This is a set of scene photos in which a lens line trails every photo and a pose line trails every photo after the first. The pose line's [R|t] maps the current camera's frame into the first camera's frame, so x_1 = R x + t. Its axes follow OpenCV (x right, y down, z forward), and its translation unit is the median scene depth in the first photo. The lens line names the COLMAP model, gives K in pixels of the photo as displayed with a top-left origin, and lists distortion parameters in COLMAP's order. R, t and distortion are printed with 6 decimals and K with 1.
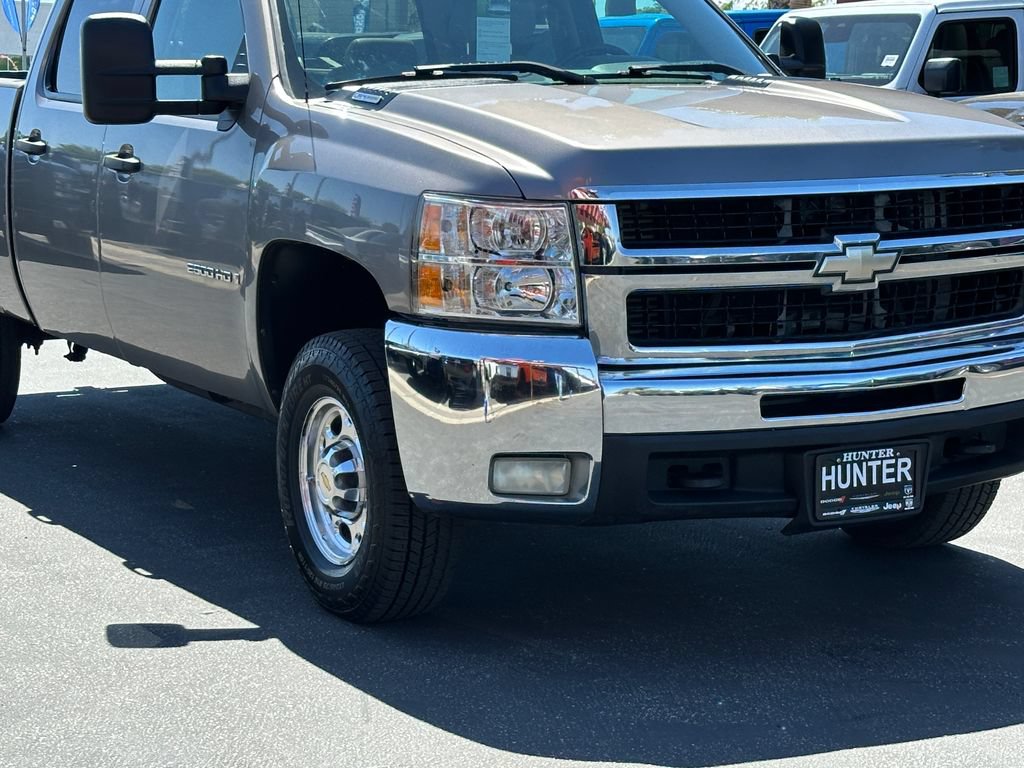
lens RADIAL K [[2596.0, 0, 512.0], [0, 2596.0, 384.0], [0, 0, 1]] dist [-0.007531, 0.435296]
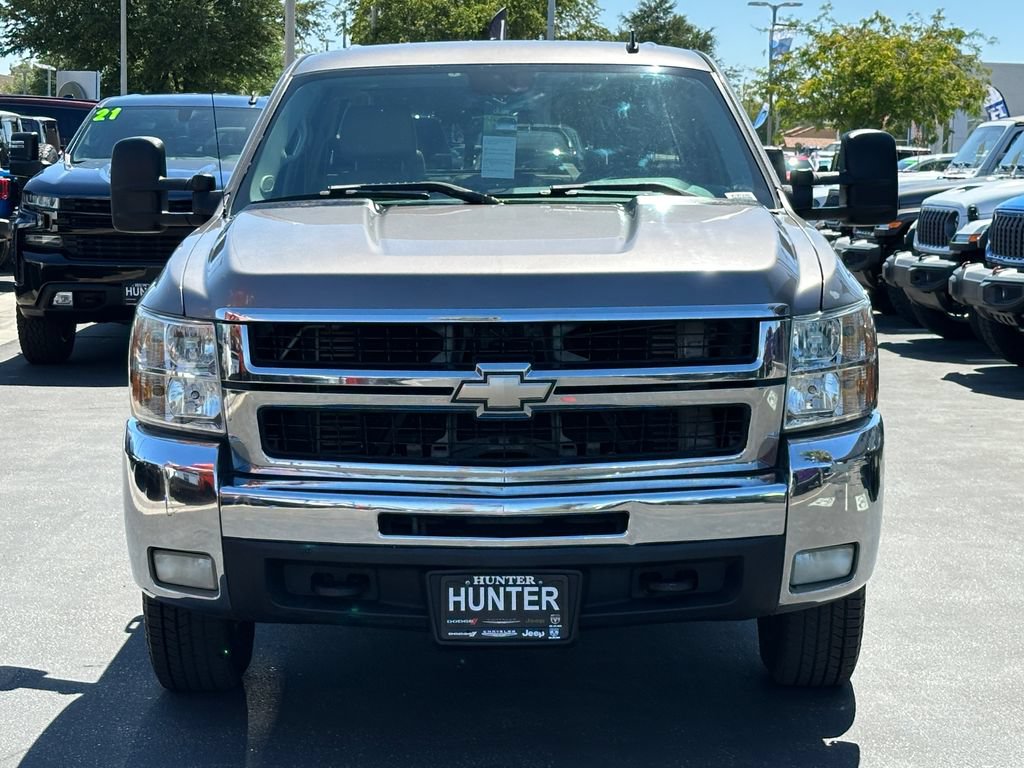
lens RADIAL K [[2596.0, 0, 512.0], [0, 2596.0, 384.0], [0, 0, 1]] dist [-0.007531, 0.435296]
pose [[0.847711, 0.052945, -0.527810, 0.759265], [-0.063459, 0.997983, -0.001812, -0.053864], [0.526649, 0.035031, 0.849361, 0.155443]]
